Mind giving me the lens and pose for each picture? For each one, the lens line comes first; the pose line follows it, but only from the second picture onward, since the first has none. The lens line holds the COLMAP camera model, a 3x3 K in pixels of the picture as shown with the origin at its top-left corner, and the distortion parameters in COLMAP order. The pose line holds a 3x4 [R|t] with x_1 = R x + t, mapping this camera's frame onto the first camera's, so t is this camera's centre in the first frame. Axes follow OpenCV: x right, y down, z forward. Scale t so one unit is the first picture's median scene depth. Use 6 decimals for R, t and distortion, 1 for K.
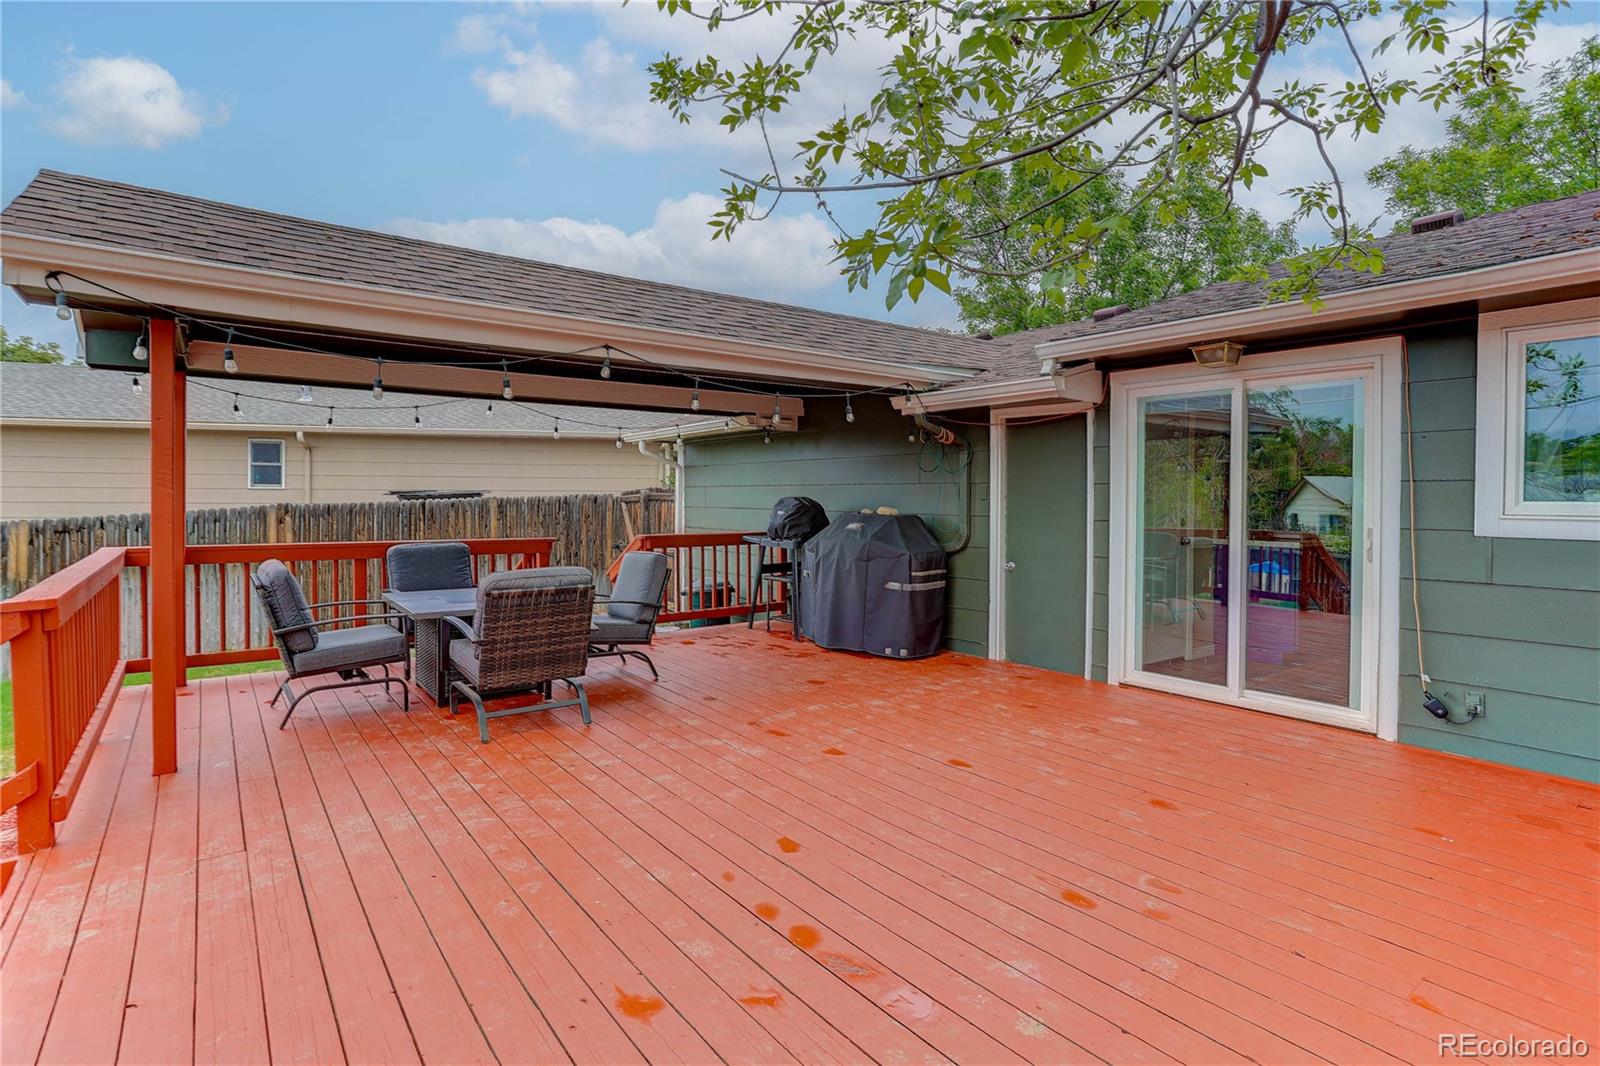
lens RADIAL K [[798.6, 0, 761.7], [0, 798.6, 507.6], [0, 0, 1]] dist [-0.019368, 0.004408]
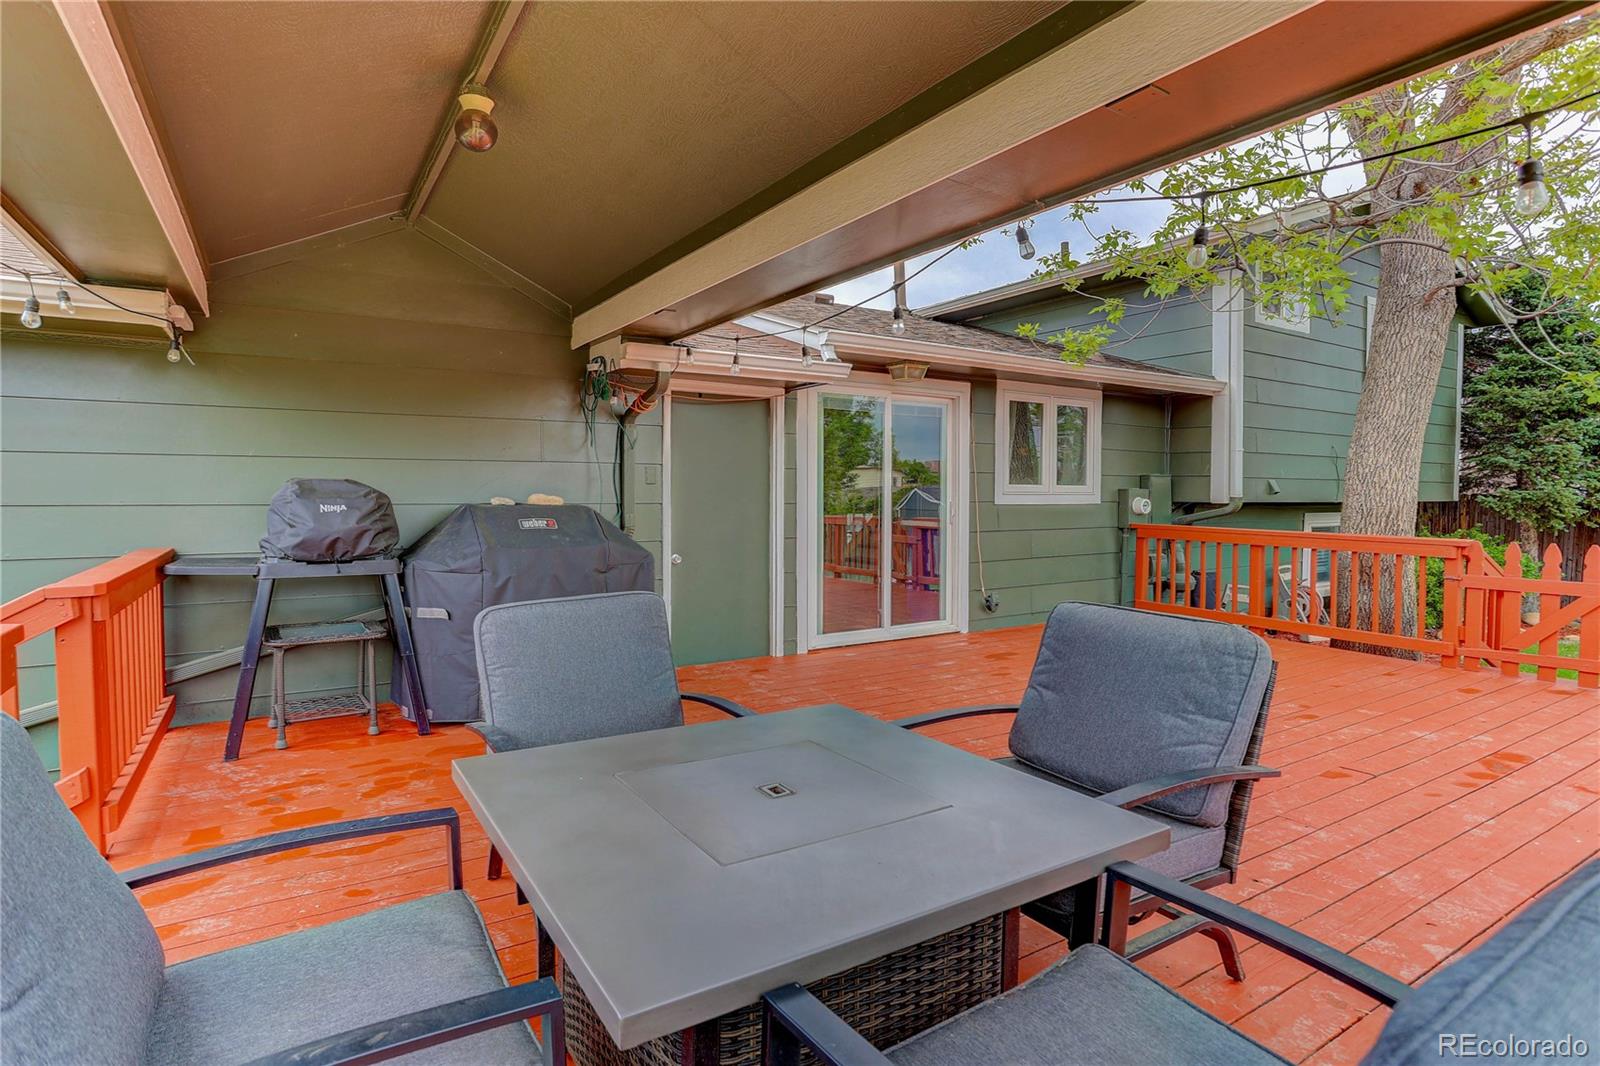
lens RADIAL K [[768.6, 0, 795.5], [0, 768.6, 528.2], [0, 0, 1]] dist [-0.021180, 0.002184]
pose [[0.093109, -0.038968, 0.994893, -0.853787], [0.022825, 0.999055, 0.036995, 0.016096], [-0.995394, 0.019264, 0.093910, 1.293870]]
